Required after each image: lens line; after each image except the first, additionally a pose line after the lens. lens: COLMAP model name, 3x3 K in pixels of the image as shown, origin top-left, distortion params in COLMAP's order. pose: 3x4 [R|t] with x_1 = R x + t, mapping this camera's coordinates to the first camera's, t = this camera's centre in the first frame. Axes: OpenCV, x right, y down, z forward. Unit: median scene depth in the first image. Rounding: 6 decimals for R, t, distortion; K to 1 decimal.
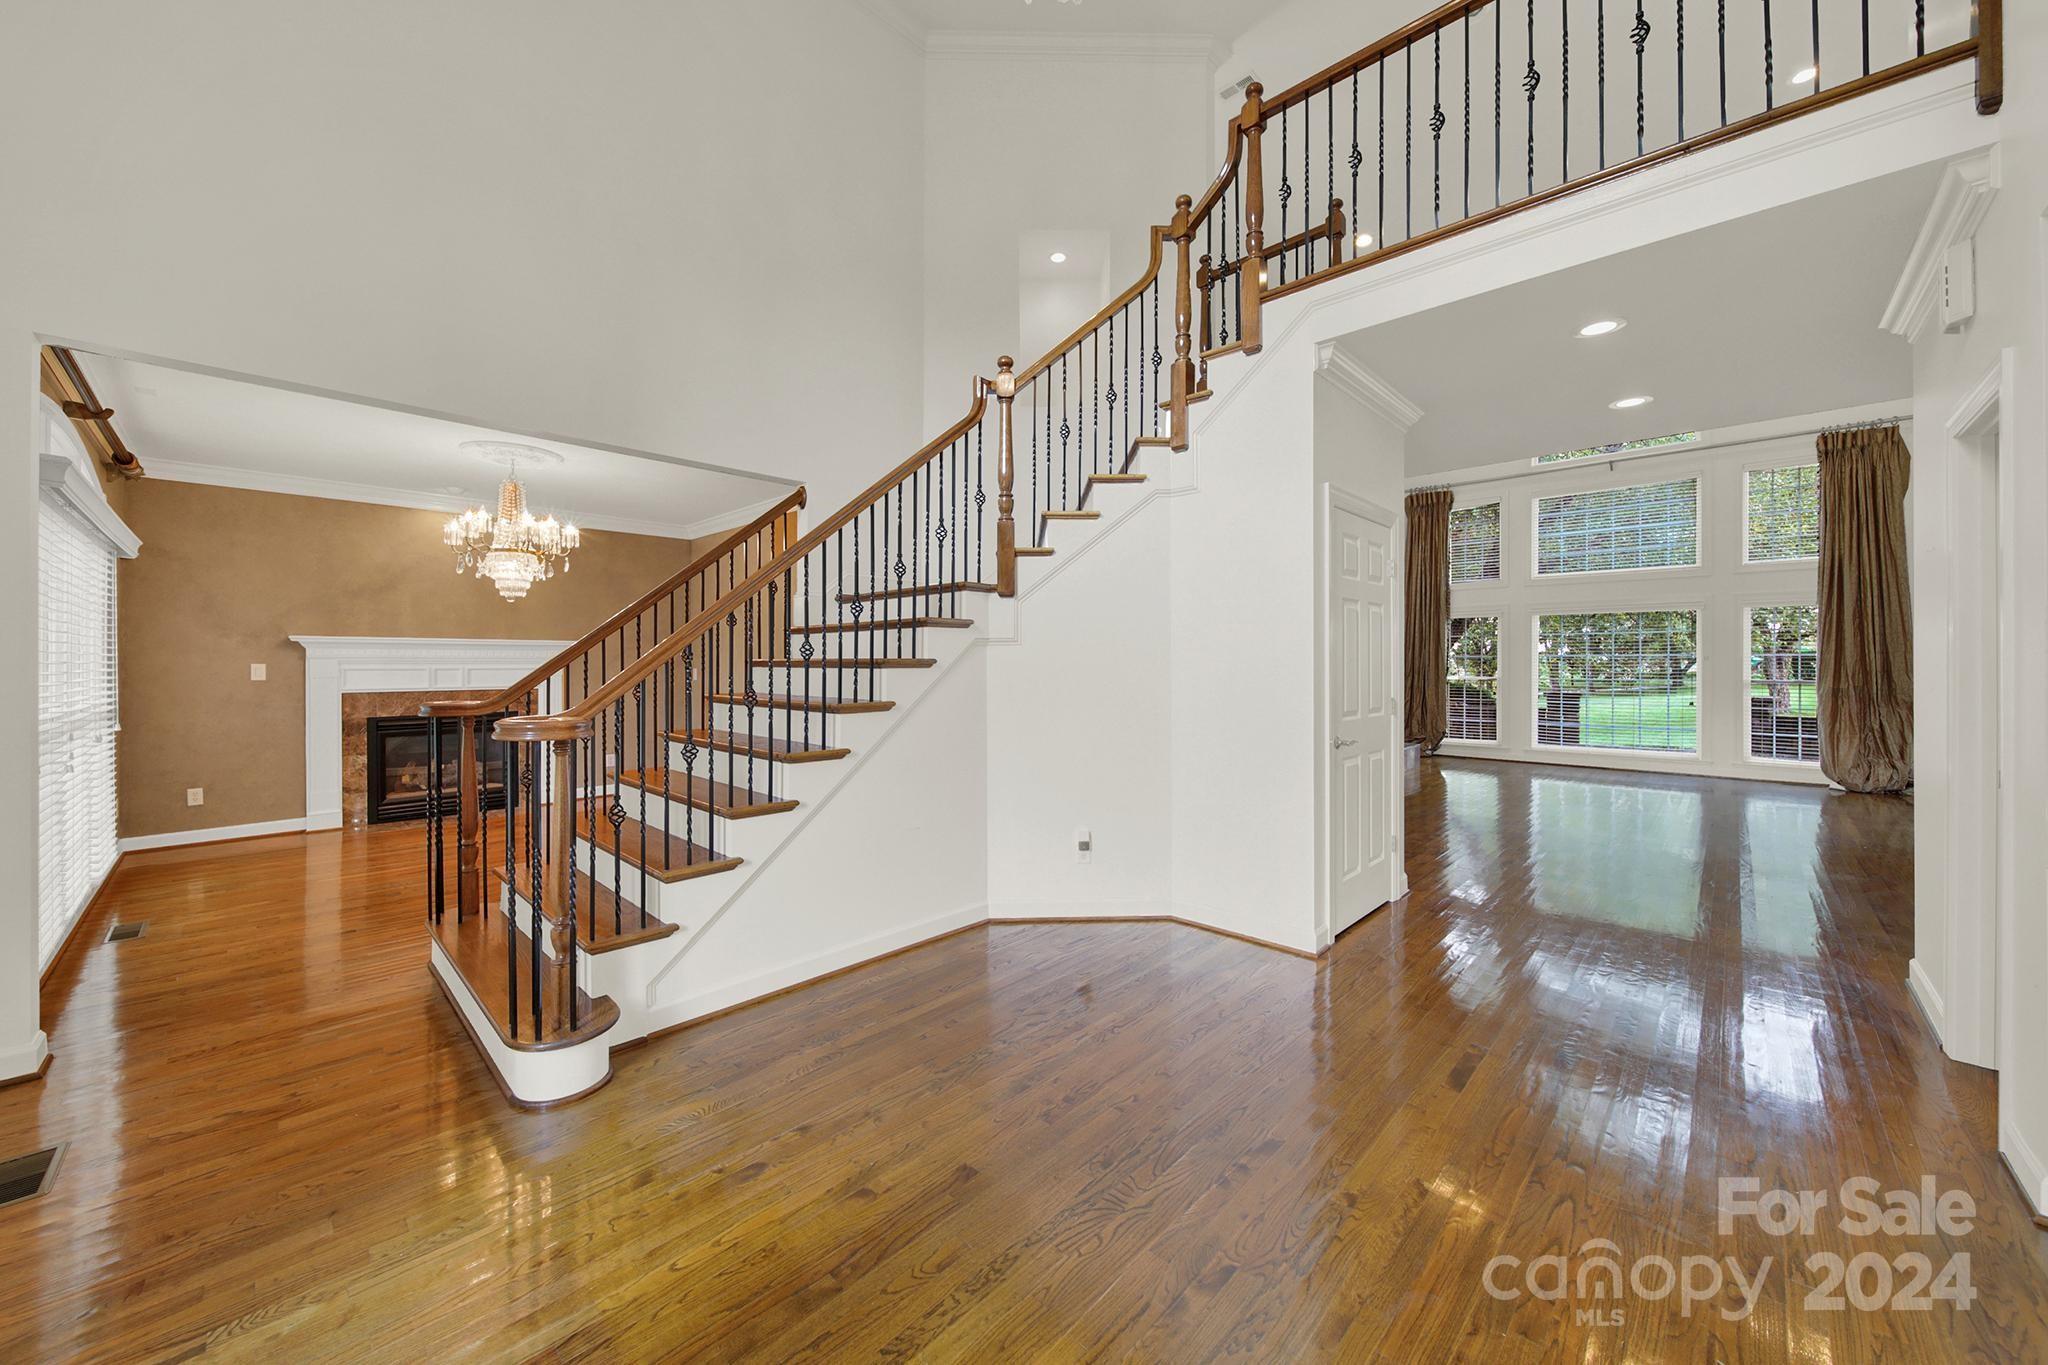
lens RADIAL K [[744.8, 0, 1022.8], [0, 744.8, 665.1], [0, 0, 1]] dist [-0.011807, -0.000158]
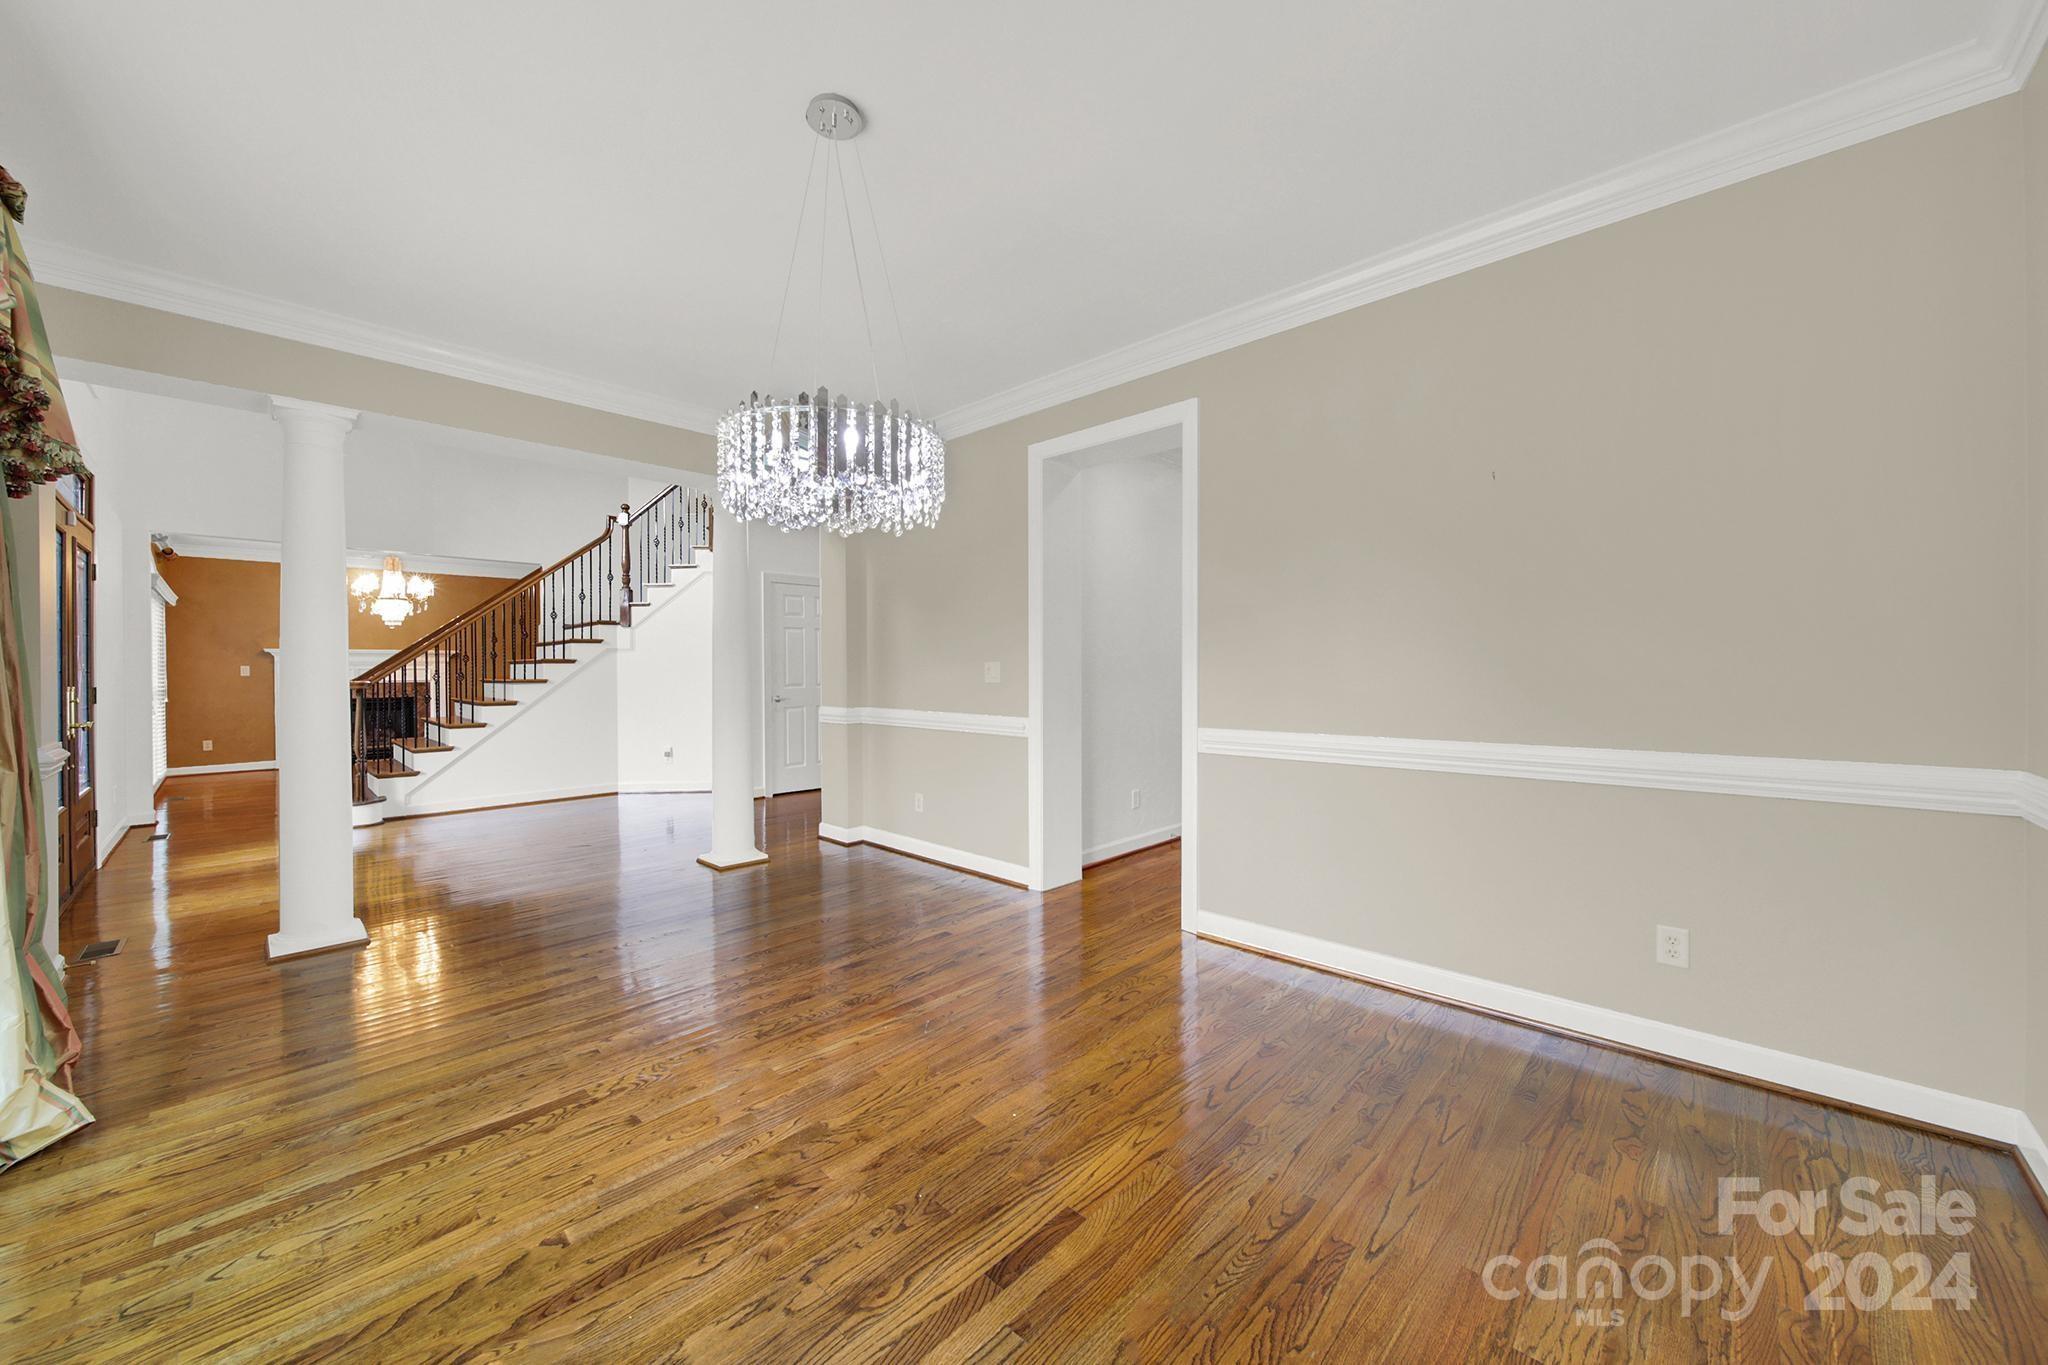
lens RADIAL K [[746.7, 0, 1022.3], [0, 746.7, 663.1], [0, 0, 1]] dist [-0.000114, -0.003440]
pose [[0.999965, -0.007647, -0.003259, 1.022348], [0.007633, 0.999962, -0.004326, 0.019730], [0.003292, 0.004301, 0.999985, -0.956478]]
